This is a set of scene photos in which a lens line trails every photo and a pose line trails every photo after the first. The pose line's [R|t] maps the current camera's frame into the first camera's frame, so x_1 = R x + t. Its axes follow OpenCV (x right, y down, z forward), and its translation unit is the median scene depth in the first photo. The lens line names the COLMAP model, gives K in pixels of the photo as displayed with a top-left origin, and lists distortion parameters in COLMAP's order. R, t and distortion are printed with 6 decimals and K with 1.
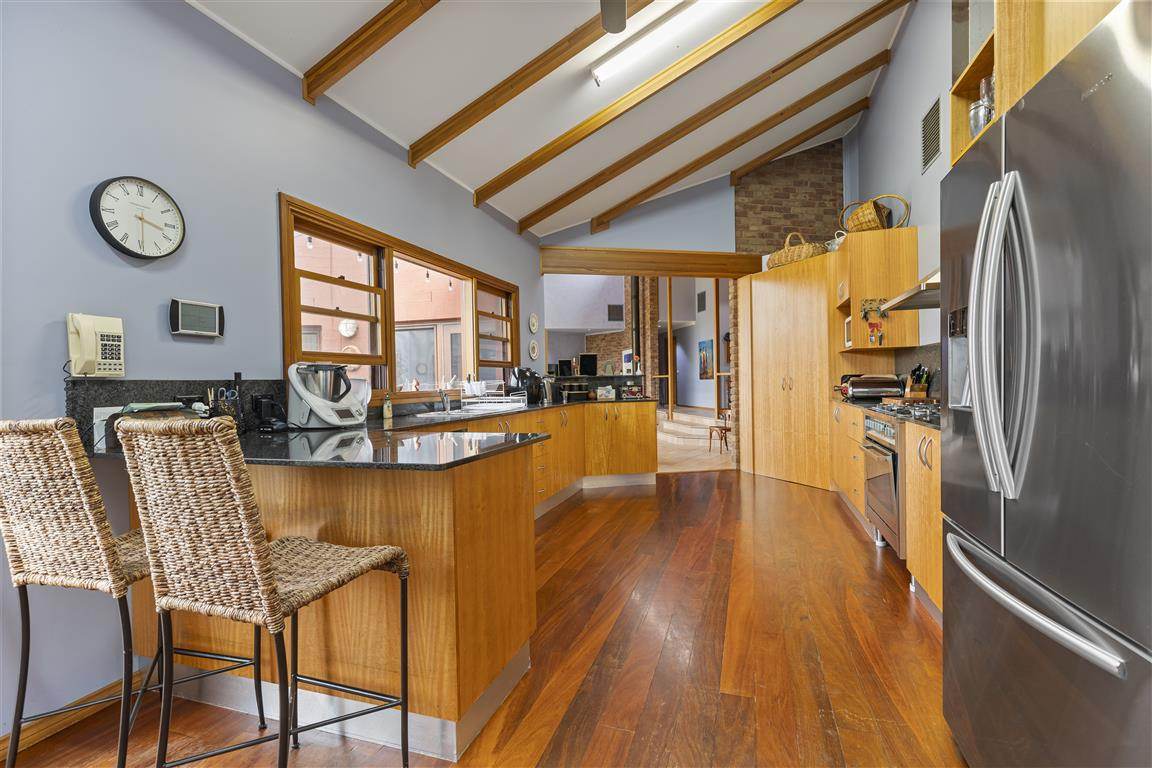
lens RADIAL K [[528.5, 0, 578.2], [0, 528.5, 384.7], [0, 0, 1]] dist [0.001298, 0.000412]
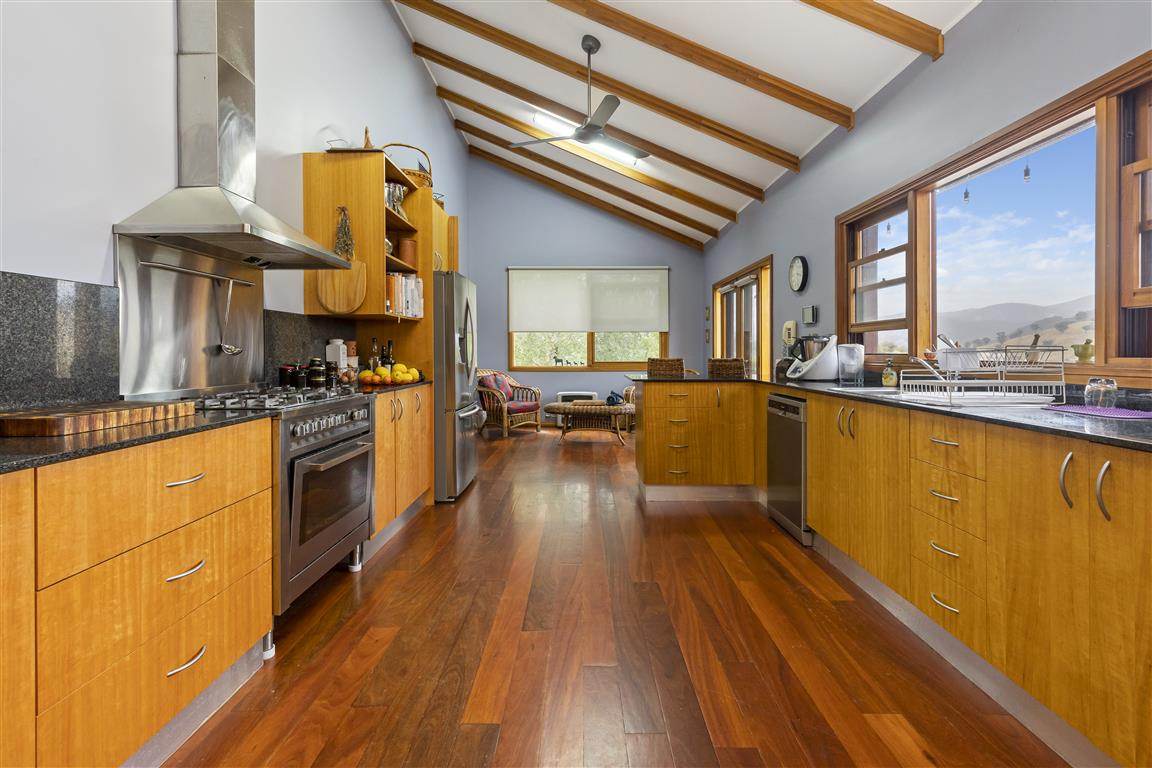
lens RADIAL K [[528.5, 0, 583.2], [0, 528.5, 353.4], [0, 0, 1]] dist [0.001298, 0.000412]
pose [[-0.949928, 0.024103, -0.311538, 0.256876], [0.019627, 0.999654, 0.017495, -0.012519], [0.311852, 0.010505, -0.950073, 0.997564]]
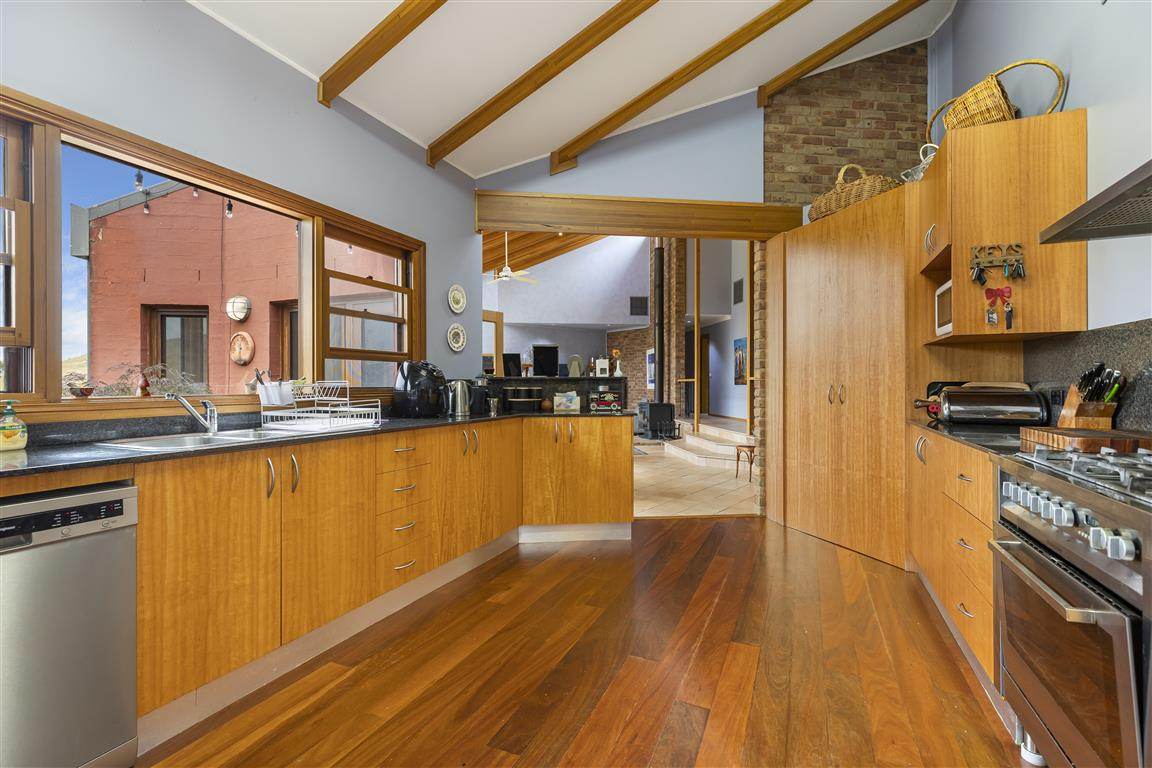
lens RADIAL K [[528.5, 0, 582.2], [0, 528.5, 383.1], [0, 0, 1]] dist [0.001298, 0.000412]
pose [[0.996000, 0.018139, -0.087495, 0.135849], [-0.018829, 0.999798, -0.007064, -0.004704], [0.087349, 0.008683, 0.996140, 0.314507]]
